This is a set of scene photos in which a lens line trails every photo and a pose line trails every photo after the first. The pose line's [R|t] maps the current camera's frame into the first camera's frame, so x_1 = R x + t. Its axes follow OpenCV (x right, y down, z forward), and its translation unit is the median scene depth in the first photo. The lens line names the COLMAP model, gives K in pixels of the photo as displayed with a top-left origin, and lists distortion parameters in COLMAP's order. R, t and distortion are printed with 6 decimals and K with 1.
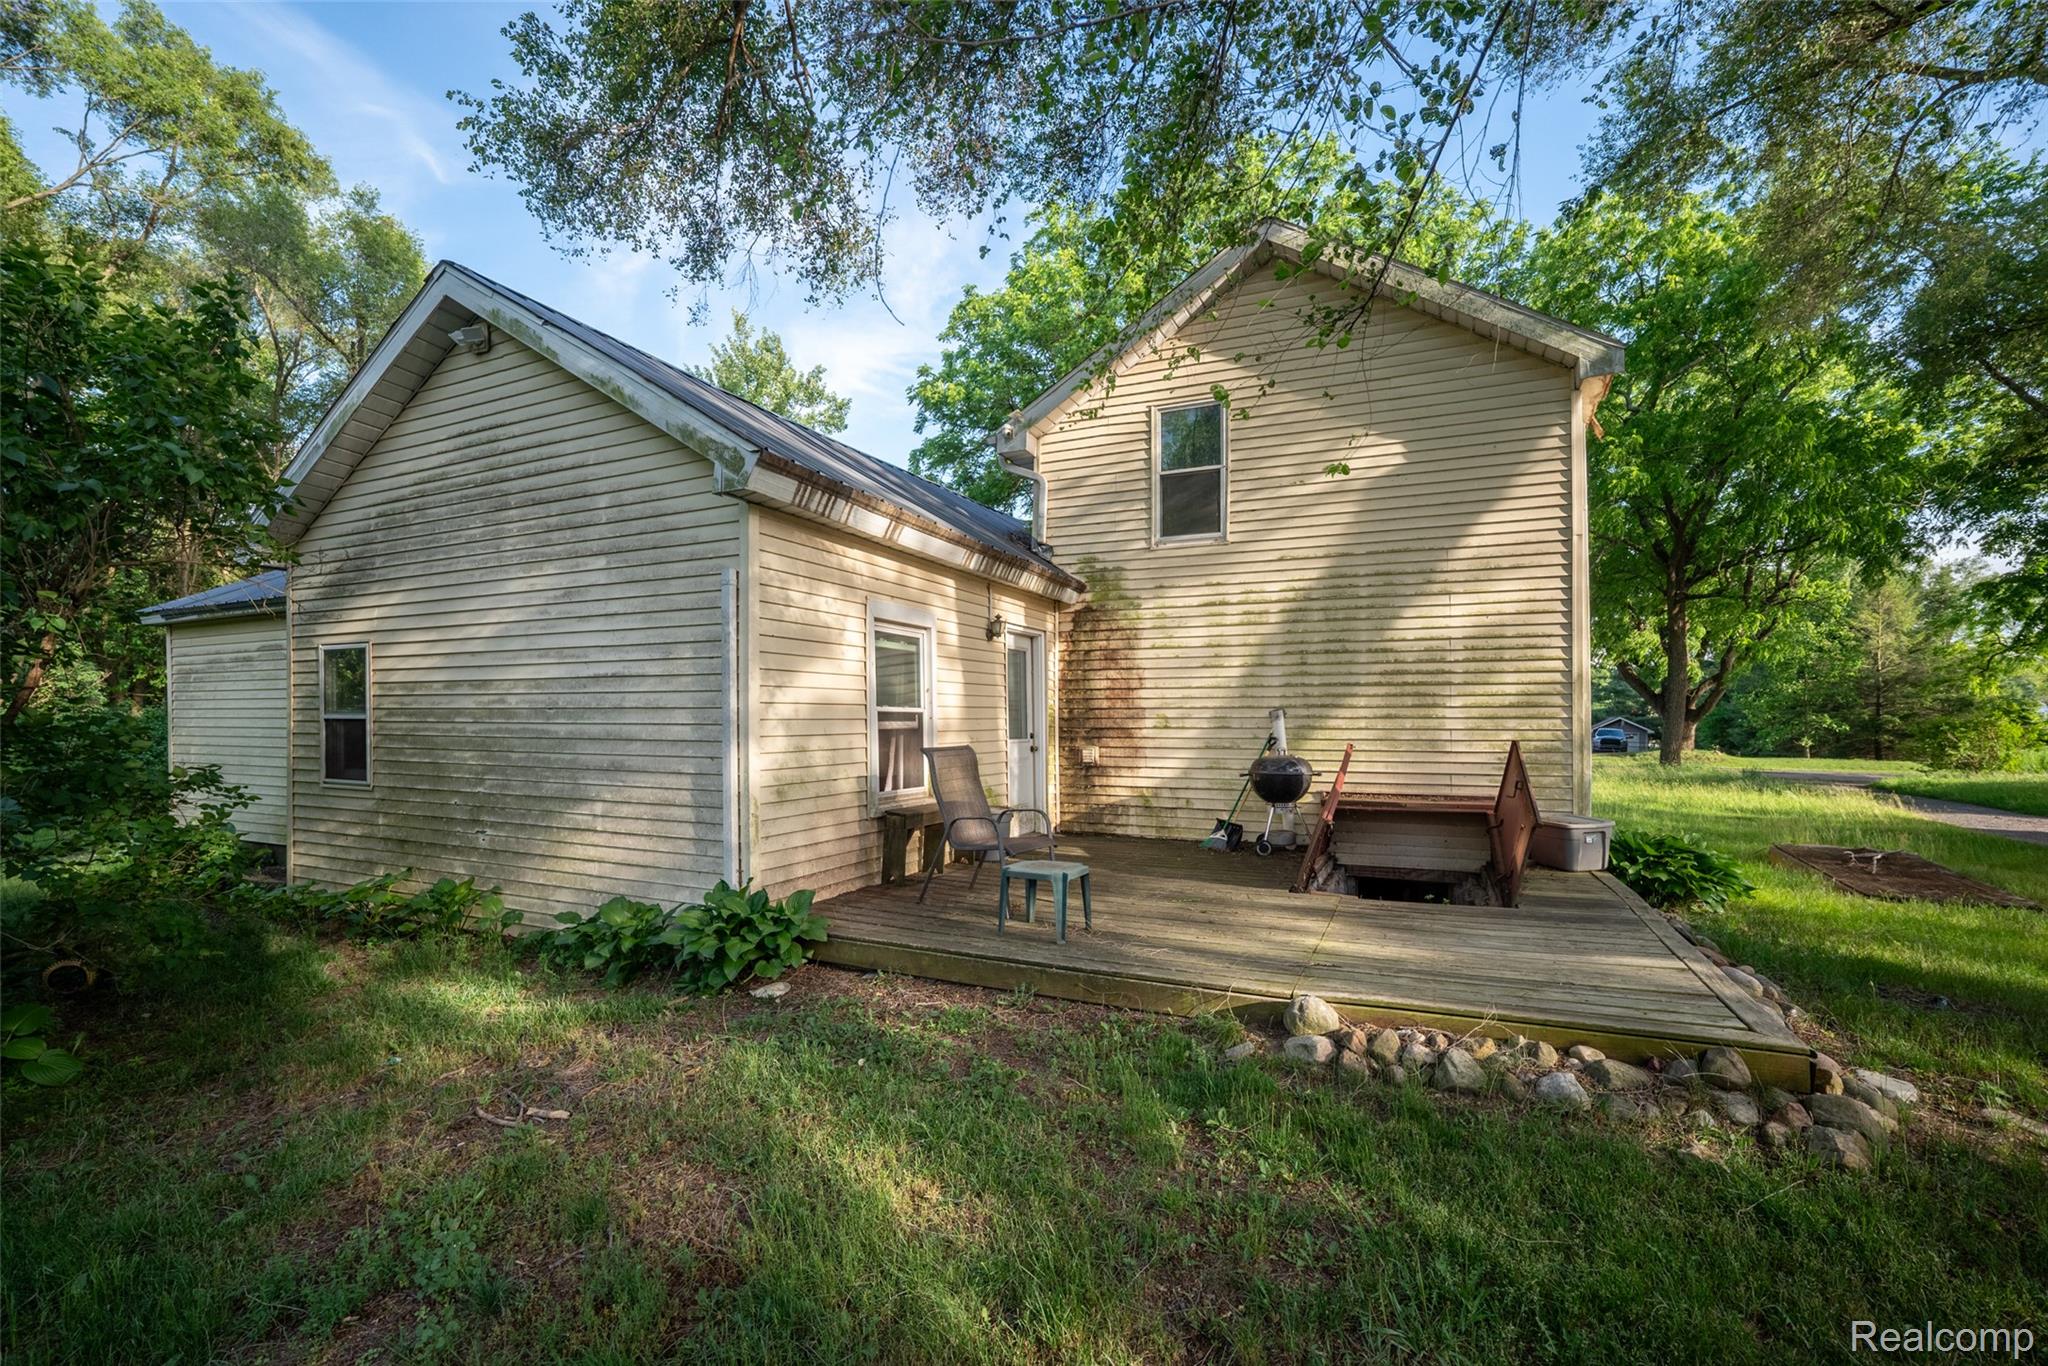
lens RADIAL K [[898.0, 0, 1028.8], [0, 898.0, 694.3], [0, 0, 1]] dist [-0.010284, 0.002985]
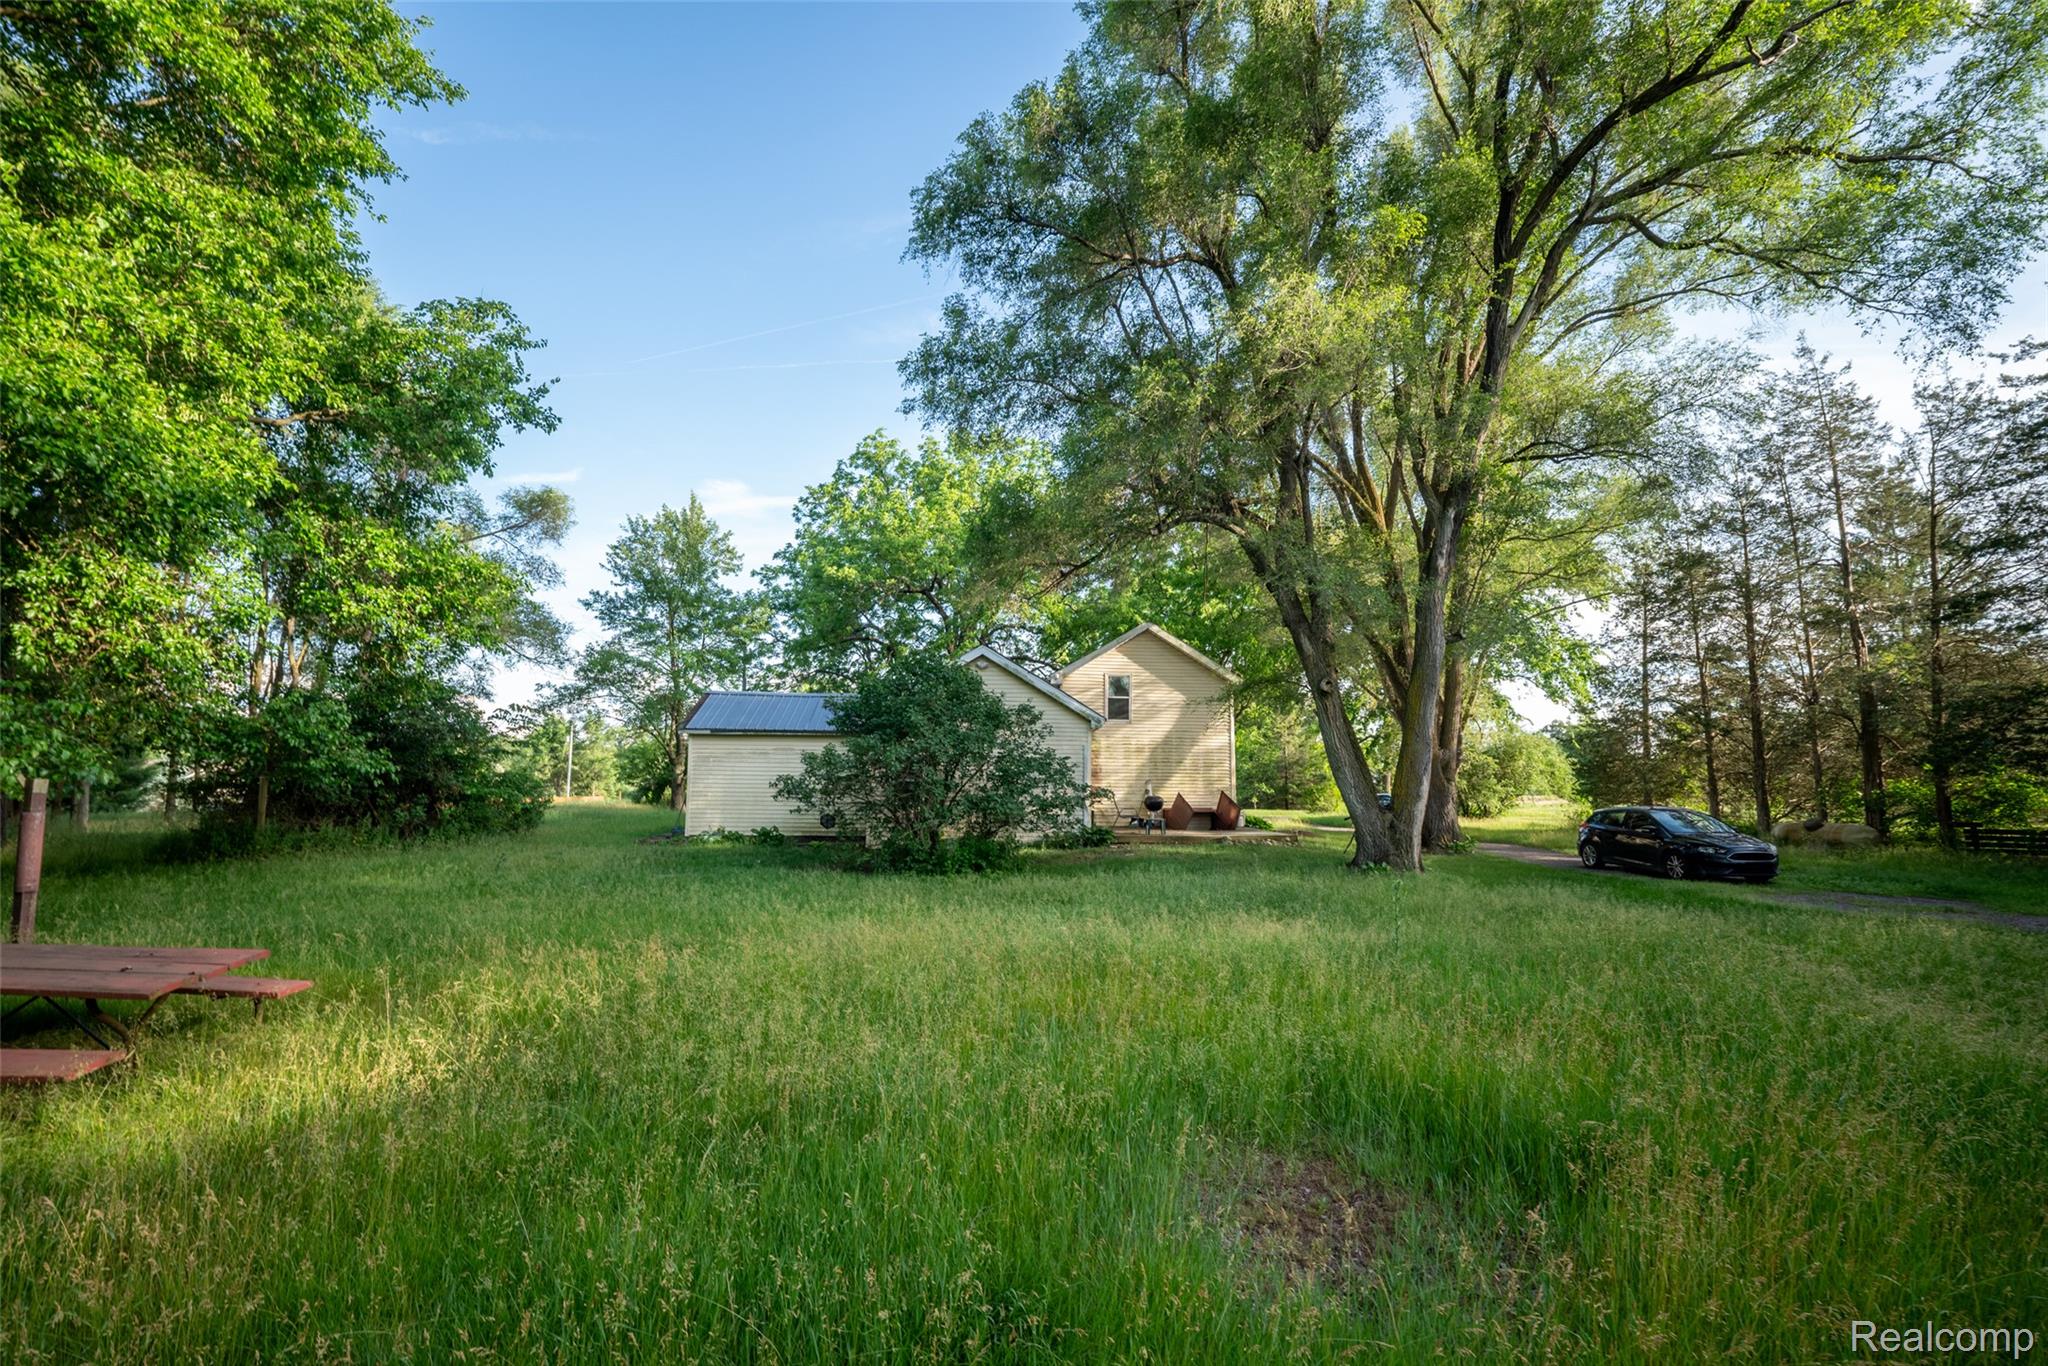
lens RADIAL K [[898.0, 0, 1023.5], [0, 898.0, 686.6], [0, 0, 1]] dist [-0.010284, 0.002985]
pose [[0.884556, 0.055015, 0.463178, -1.573064], [-0.016983, 0.996160, -0.085887, -0.031589], [-0.466125, 0.068106, 0.882094, -1.546167]]
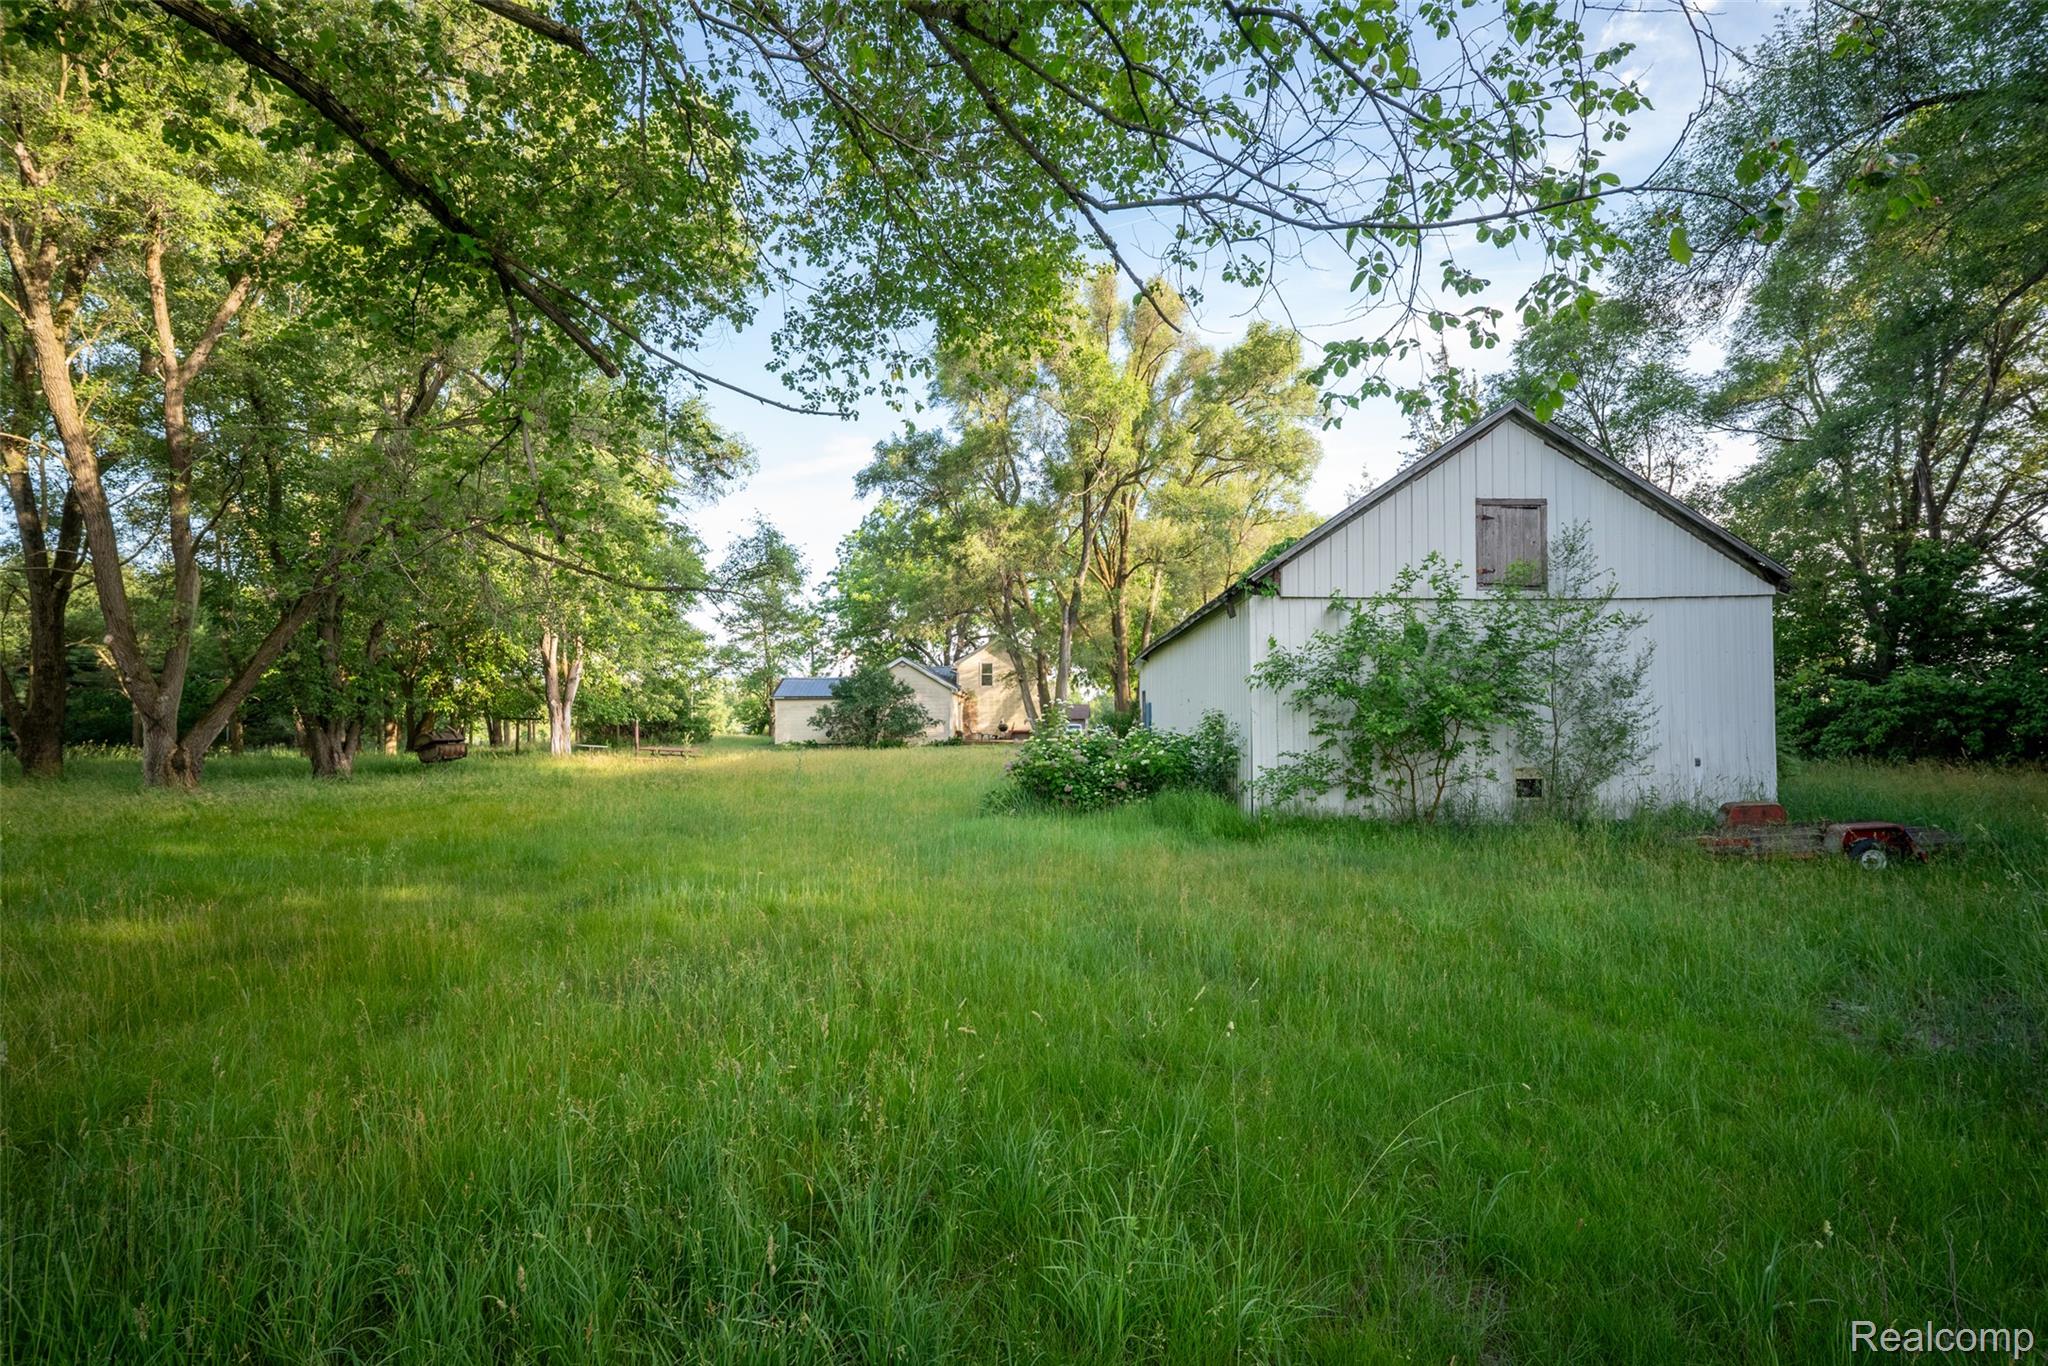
lens RADIAL K [[898.0, 0, 1027.2], [0, 898.0, 688.0], [0, 0, 1]] dist [-0.010284, 0.002985]
pose [[0.924336, 0.006941, 0.381516, -1.921335], [-0.000675, 0.999863, -0.016555, -0.075949], [-0.381579, 0.015044, 0.924214, -4.767434]]
